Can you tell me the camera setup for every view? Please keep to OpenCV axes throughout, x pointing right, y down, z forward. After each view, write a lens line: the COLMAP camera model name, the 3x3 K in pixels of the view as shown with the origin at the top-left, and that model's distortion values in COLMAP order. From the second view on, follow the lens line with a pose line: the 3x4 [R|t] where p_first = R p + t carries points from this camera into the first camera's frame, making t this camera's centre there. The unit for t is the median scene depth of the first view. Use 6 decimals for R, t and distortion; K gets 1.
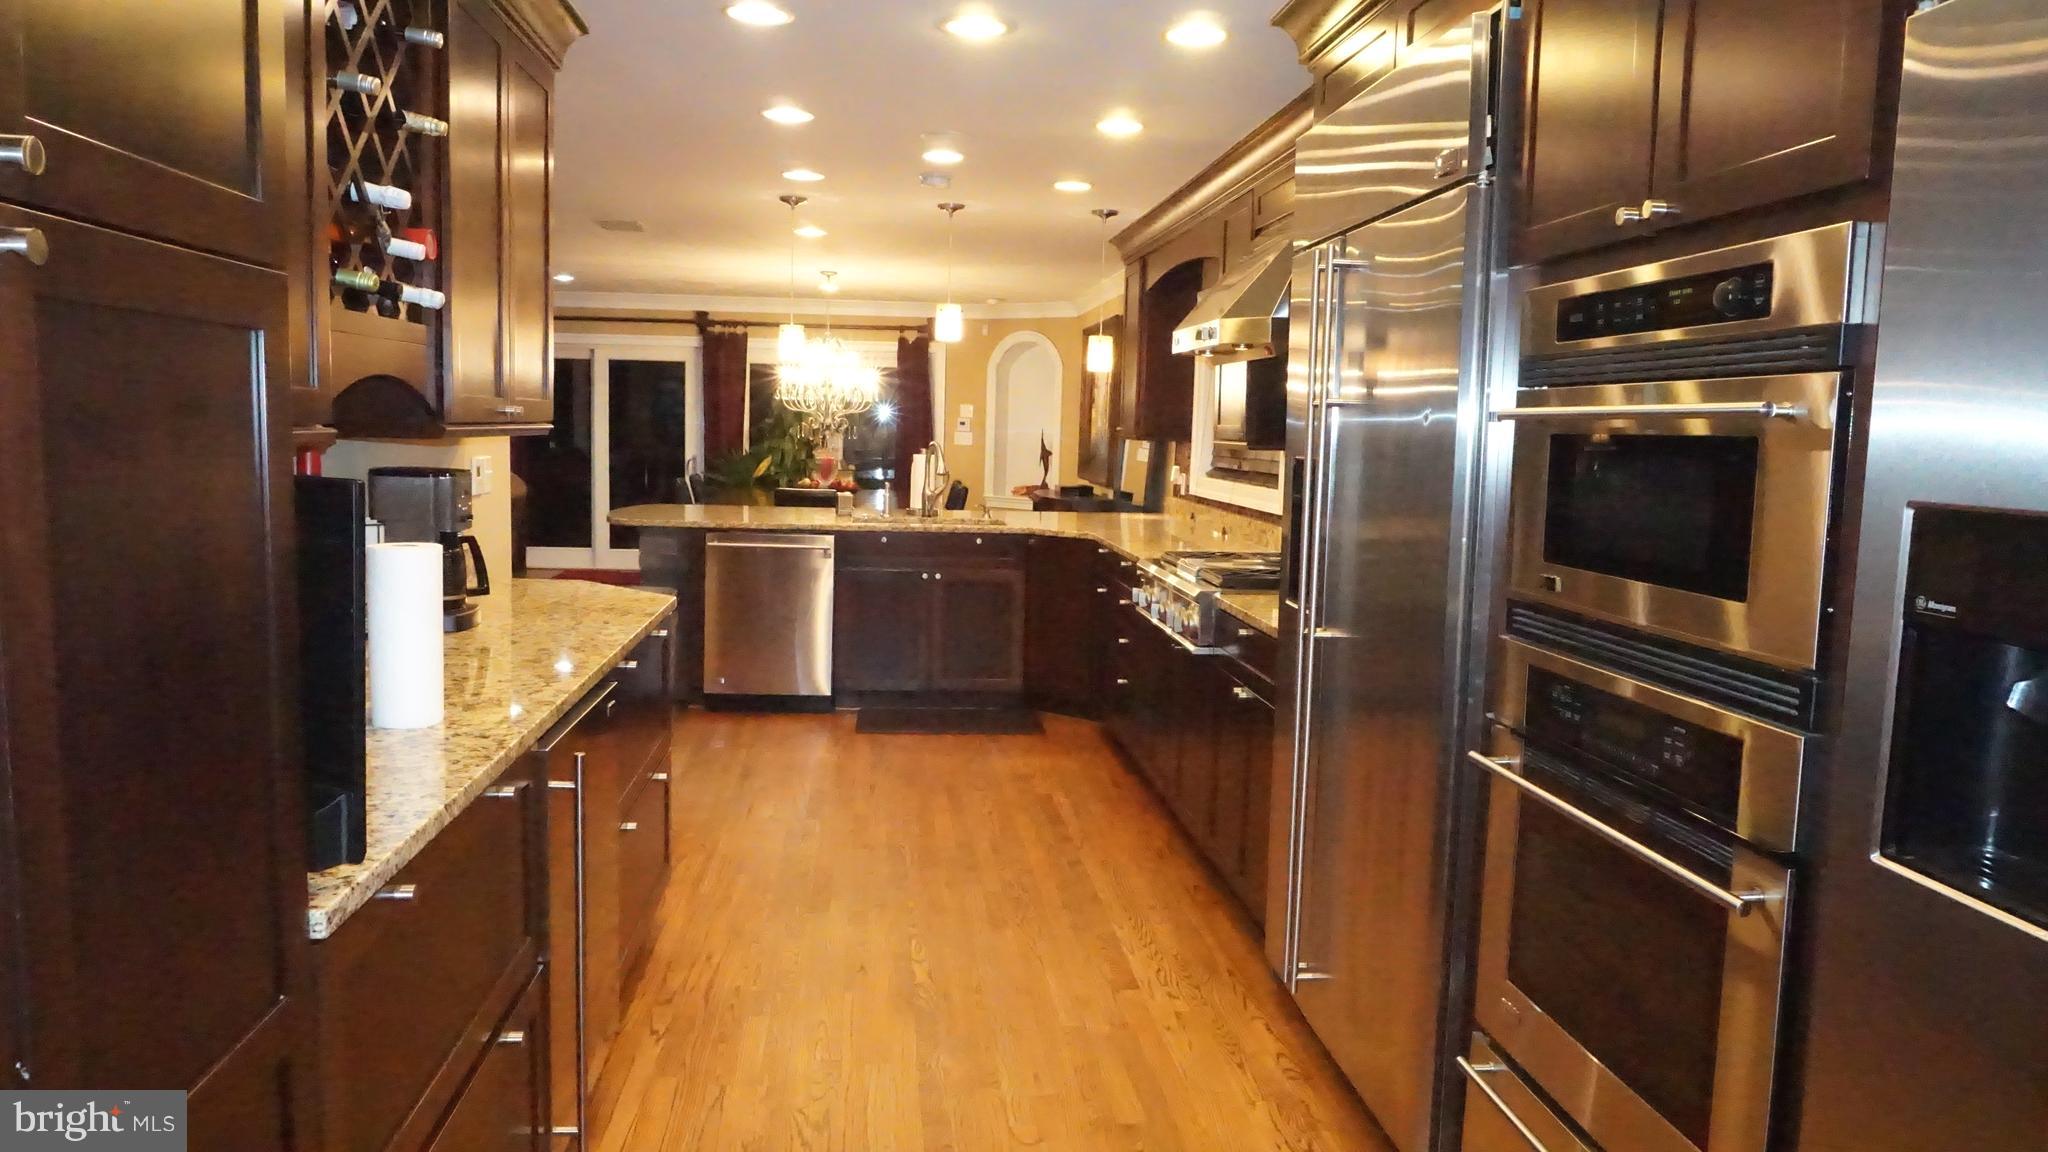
lens RADIAL K [[1366.7, 0, 1019.0], [0, 1366.7, 577.7], [0, 0, 1]] dist [-0.046620, 0.034763]
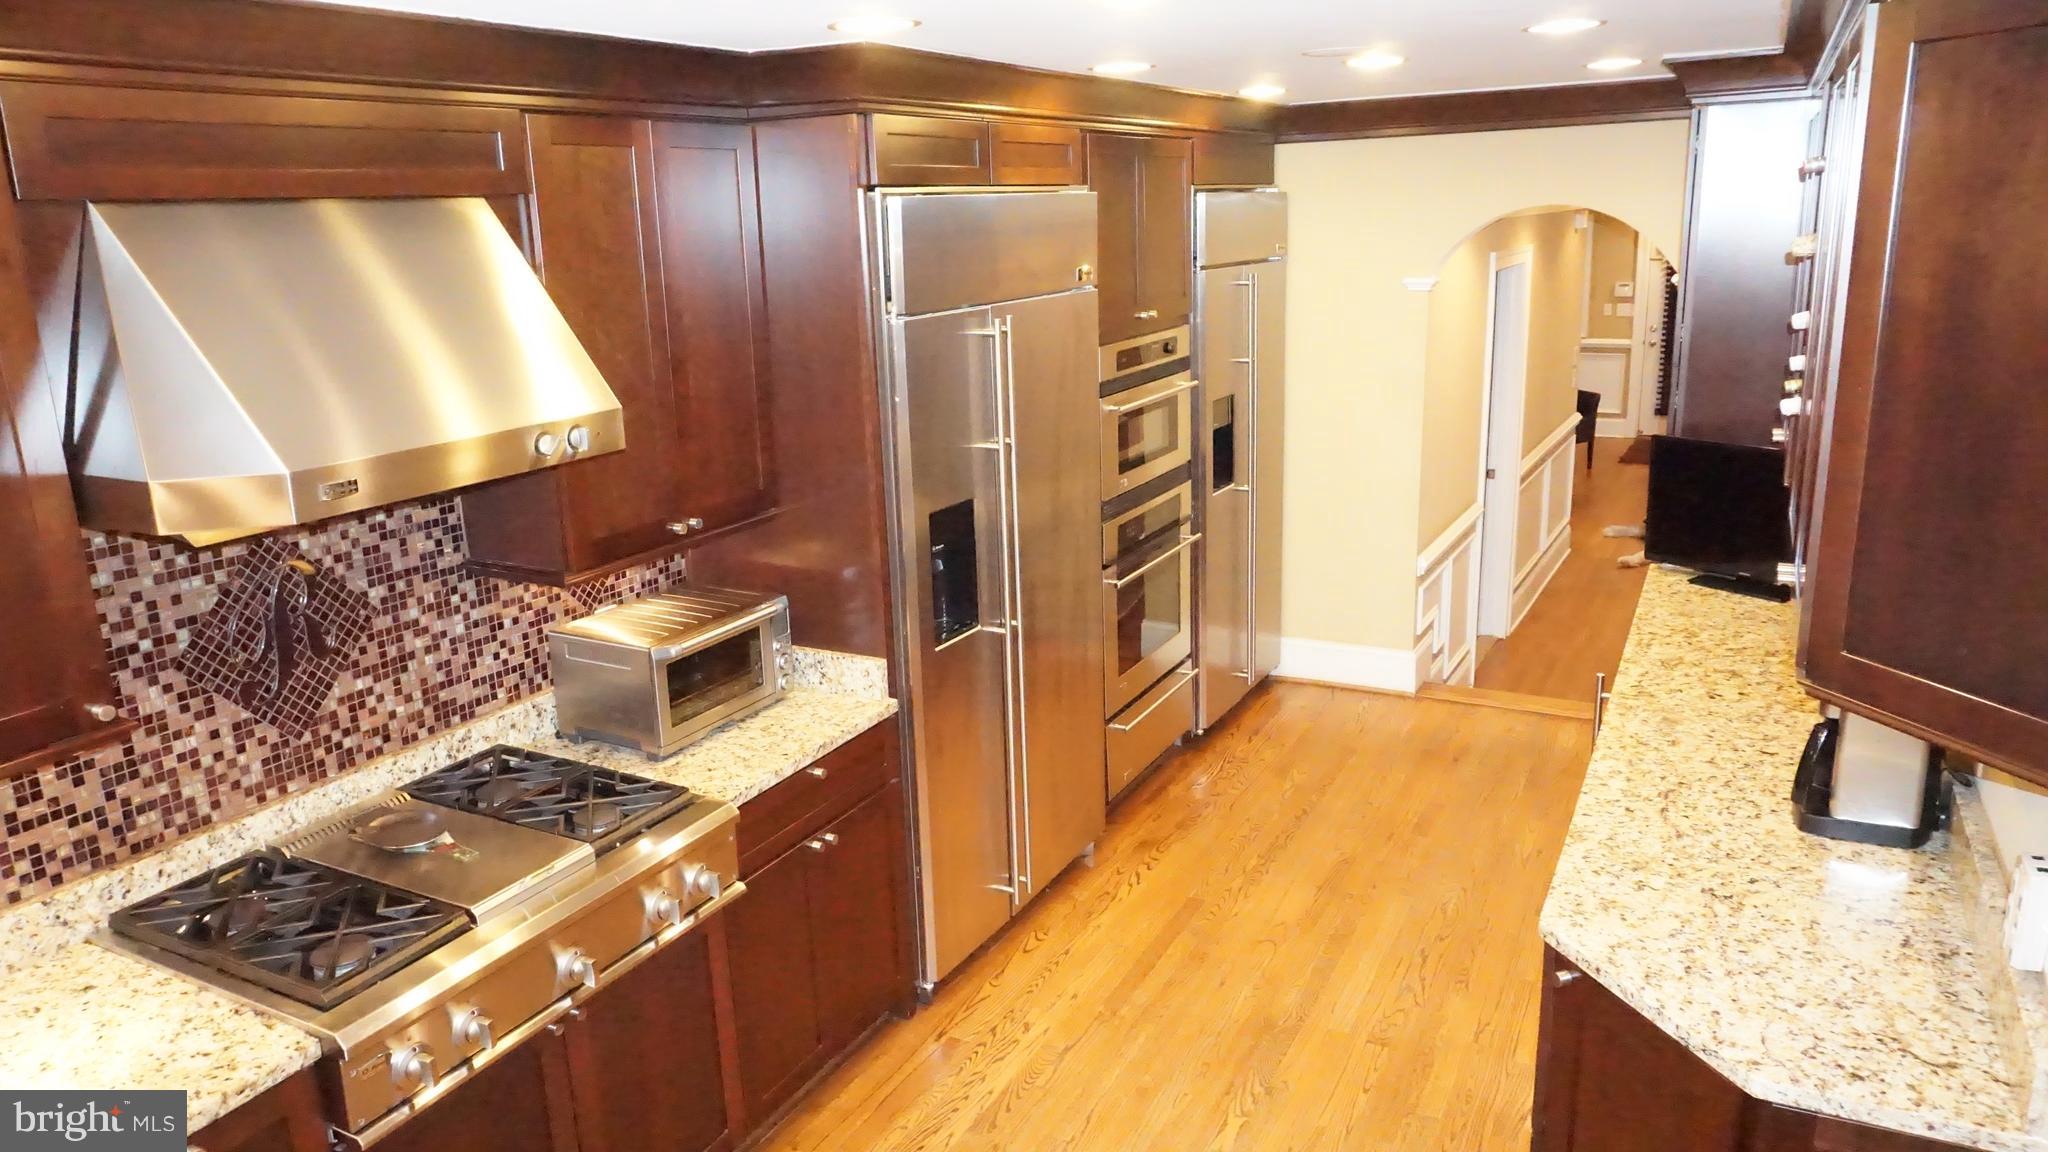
lens RADIAL K [[1366.7, 0, 1024.6], [0, 1366.7, 568.2], [0, 0, 1]] dist [-0.046620, 0.034763]
pose [[-0.829314, -0.140967, 0.540710, -0.209238], [0.072809, 0.932146, 0.354687, -0.204914], [-0.554019, 0.333515, -0.762778, 0.878523]]
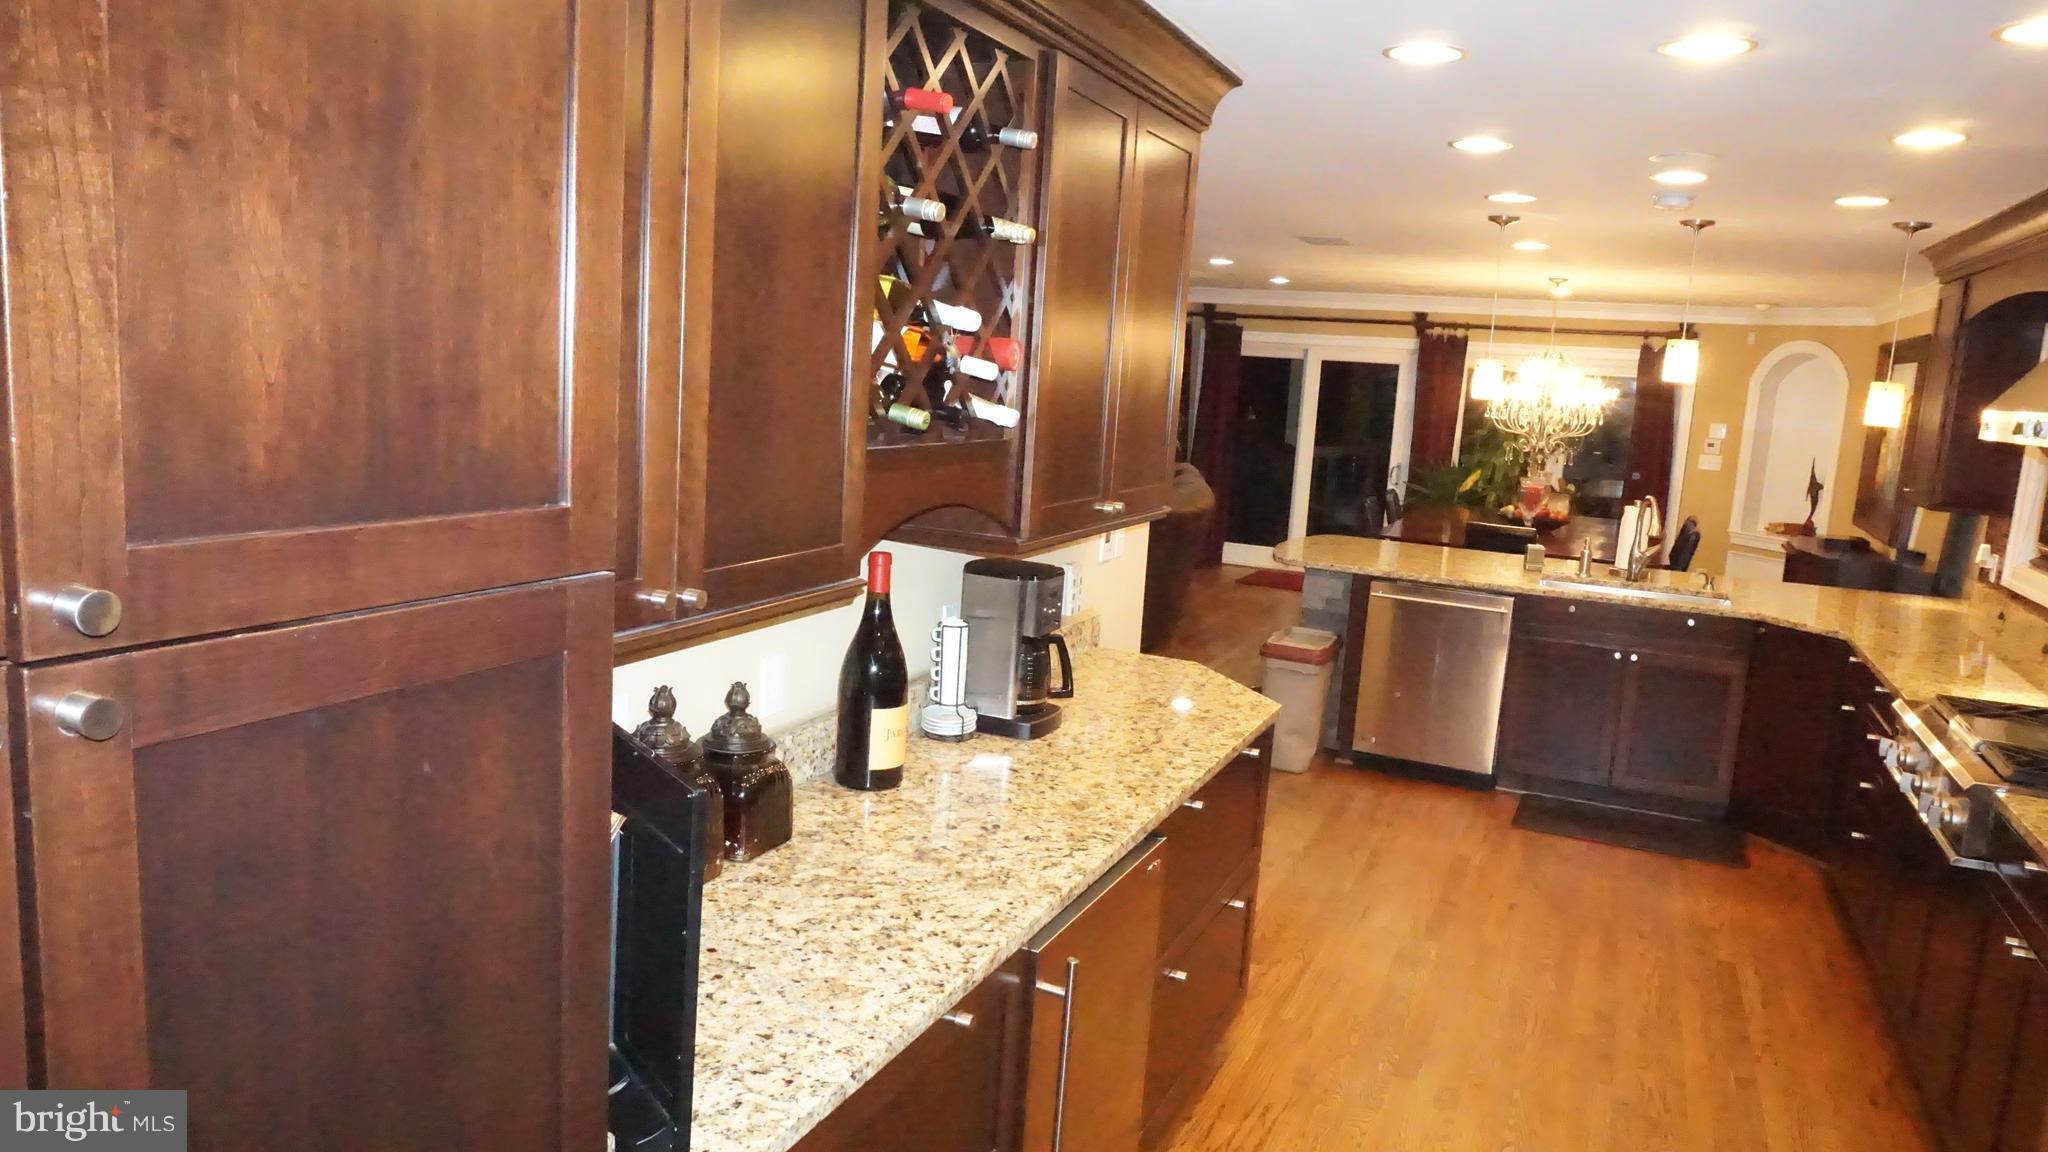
lens RADIAL K [[1366.7, 0, 1027.6], [0, 1366.7, 582.9], [0, 0, 1]] dist [-0.046620, 0.034763]
pose [[0.866258, 0.103015, -0.488861, 0.021878], [-0.090301, 0.994679, 0.049590, -0.055279], [0.491368, 0.001187, 0.870951, 0.071833]]
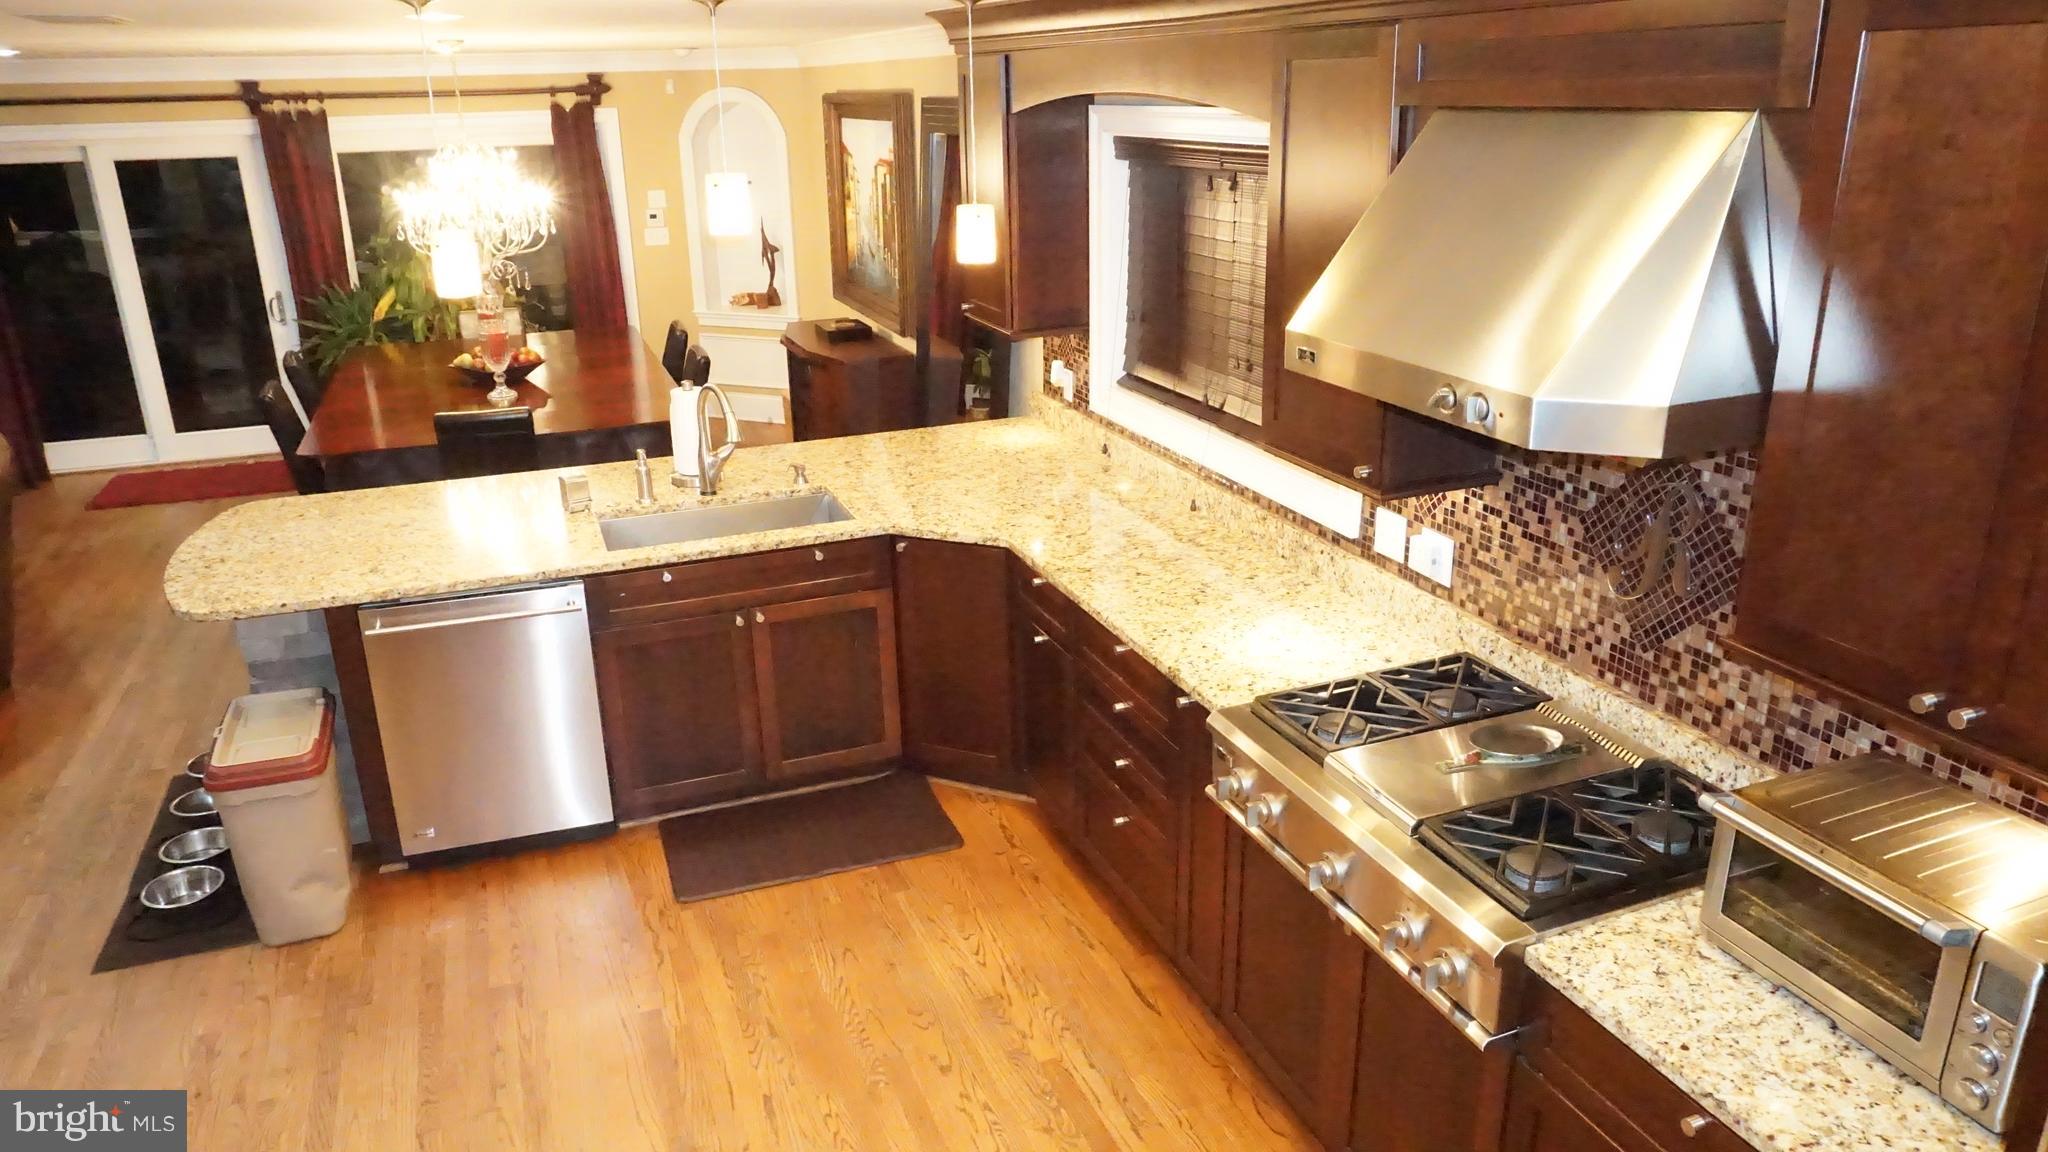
lens RADIAL K [[1366.7, 0, 1014.5], [0, 1366.7, 575.0], [0, 0, 1]] dist [-0.046620, 0.034763]
pose [[0.964580, -0.129330, 0.229912, -0.088594], [0.072842, 0.968267, 0.239069, -0.162080], [-0.253535, -0.213854, 0.943391, 0.378229]]
